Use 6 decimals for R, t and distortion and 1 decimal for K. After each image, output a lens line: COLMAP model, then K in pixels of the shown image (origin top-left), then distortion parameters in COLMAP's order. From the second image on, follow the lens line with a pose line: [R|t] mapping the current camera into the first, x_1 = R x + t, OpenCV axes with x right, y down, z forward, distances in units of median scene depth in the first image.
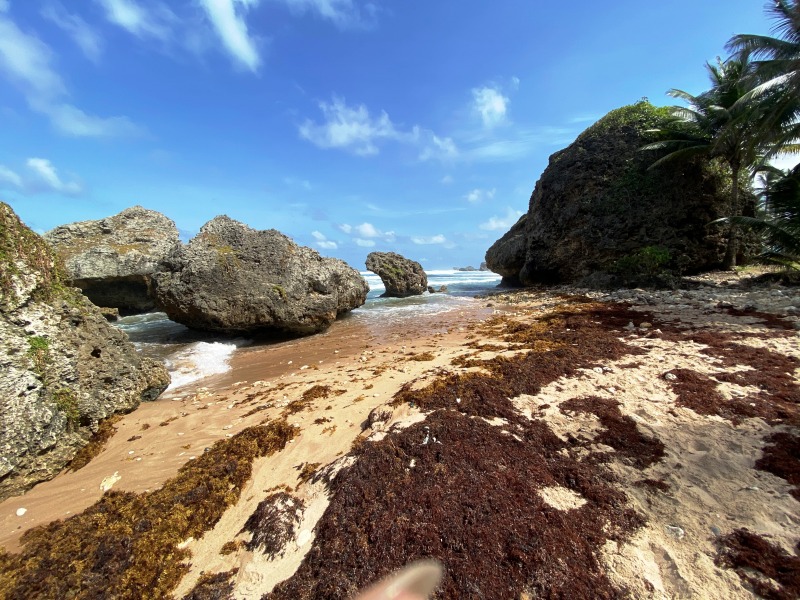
lens RADIAL K [[321.7, 0, 405.0], [0, 321.7, 304.9], [0, 0, 1]] dist [-0.022186, -0.004607]
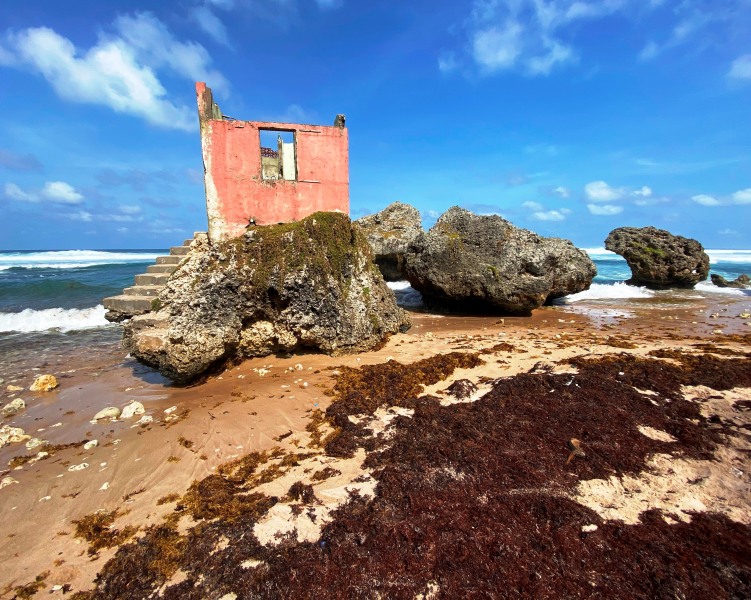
lens RADIAL K [[319.4, 0, 350.0], [0, 319.4, 311.6], [0, 0, 1]] dist [0.000100, -0.003240]
pose [[0.689143, 0.143095, -0.710356, 0.095303], [-0.078240, 0.989271, 0.123377, 0.001651], [0.720389, -0.029446, 0.692945, -0.181940]]
